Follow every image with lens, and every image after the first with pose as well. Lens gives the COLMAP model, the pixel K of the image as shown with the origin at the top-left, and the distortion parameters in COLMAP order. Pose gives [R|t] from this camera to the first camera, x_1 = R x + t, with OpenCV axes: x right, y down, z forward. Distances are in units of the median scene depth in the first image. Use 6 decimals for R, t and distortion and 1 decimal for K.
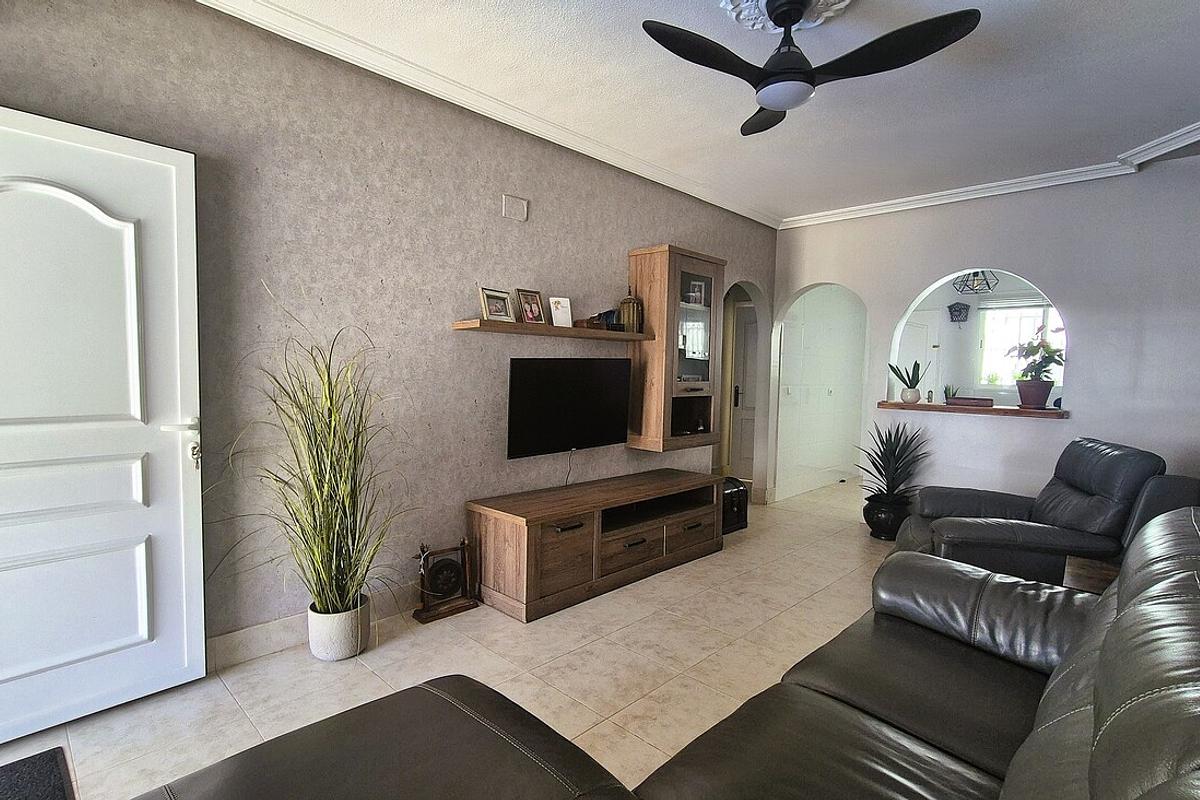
lens RADIAL K [[586.5, 0, 601.5], [0, 586.5, 401.8], [0, 0, 1]] dist [0.002419, 0.000342]
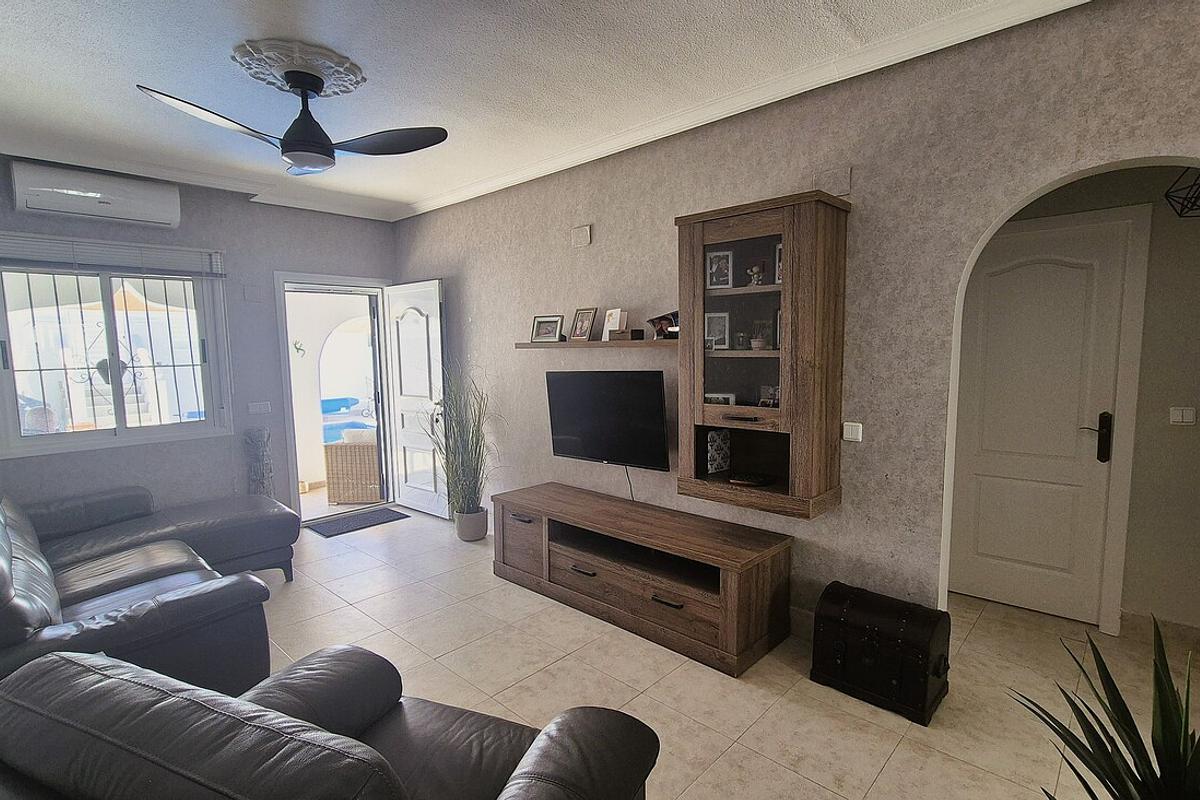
lens RADIAL K [[586.5, 0, 601.3], [0, 586.5, 404.6], [0, 0, 1]] dist [0.002419, 0.000342]
pose [[0.008616, 0.082835, -0.996526, 0.981643], [-0.038127, 0.995866, 0.082451, -0.103246], [0.999236, 0.037284, 0.011739, 1.024317]]
